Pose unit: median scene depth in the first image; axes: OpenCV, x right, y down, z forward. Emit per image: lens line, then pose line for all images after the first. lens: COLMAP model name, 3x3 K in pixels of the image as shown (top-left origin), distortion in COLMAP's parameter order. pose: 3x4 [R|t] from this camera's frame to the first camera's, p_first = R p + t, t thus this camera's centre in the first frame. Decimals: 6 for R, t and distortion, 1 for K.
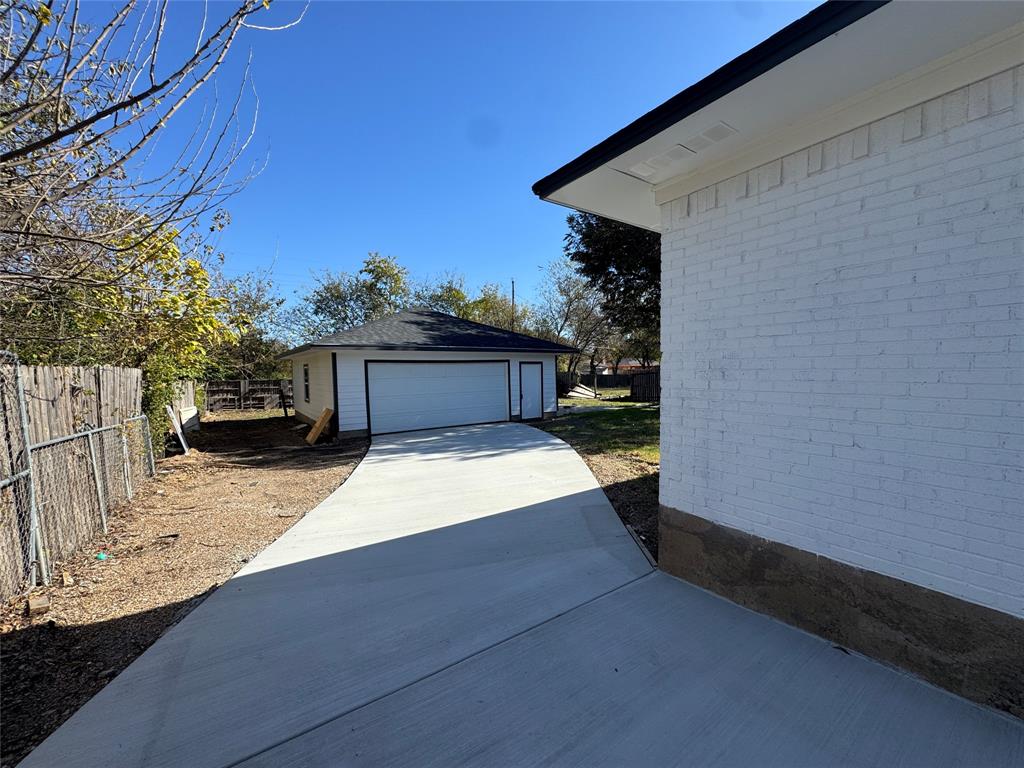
lens RADIAL K [[407.9, 0, 513.6], [0, 407.9, 383.6], [0, 0, 1]] dist [-0.002510, 0.000344]
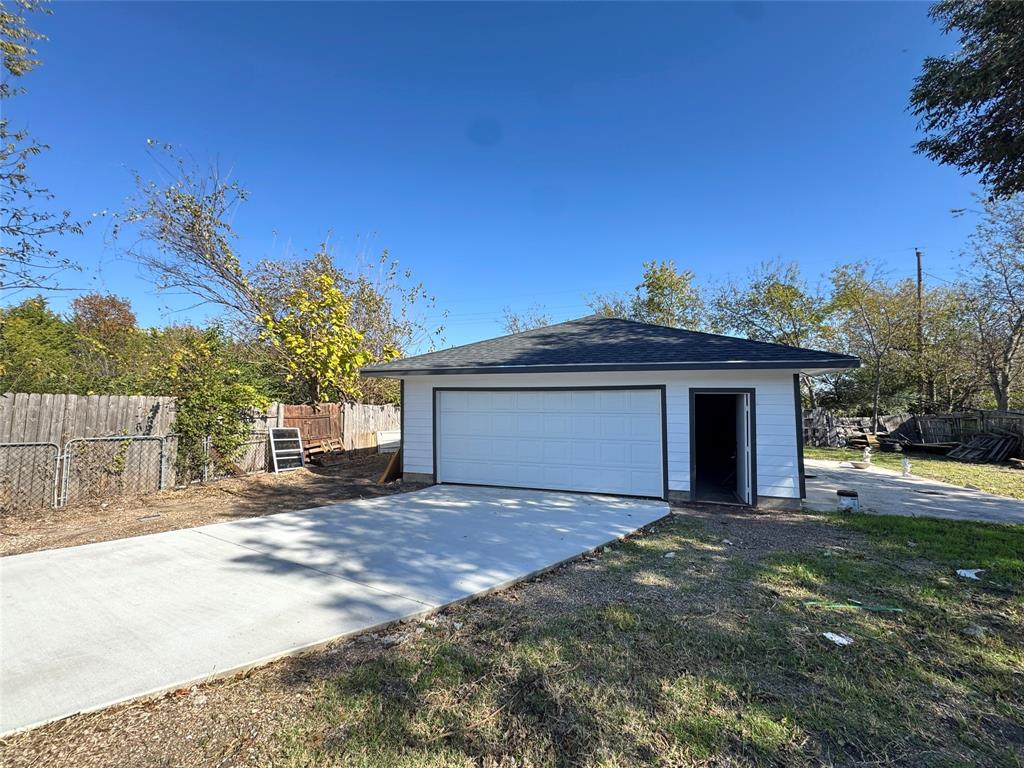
lens RADIAL K [[407.9, 0, 513.6], [0, 407.9, 383.6], [0, 0, 1]] dist [-0.002510, 0.000344]
pose [[0.594629, -0.022641, -0.803681, 0.320092], [-0.039148, 0.997602, -0.057069, -0.020952], [0.803046, 0.065398, 0.592317, 0.552445]]
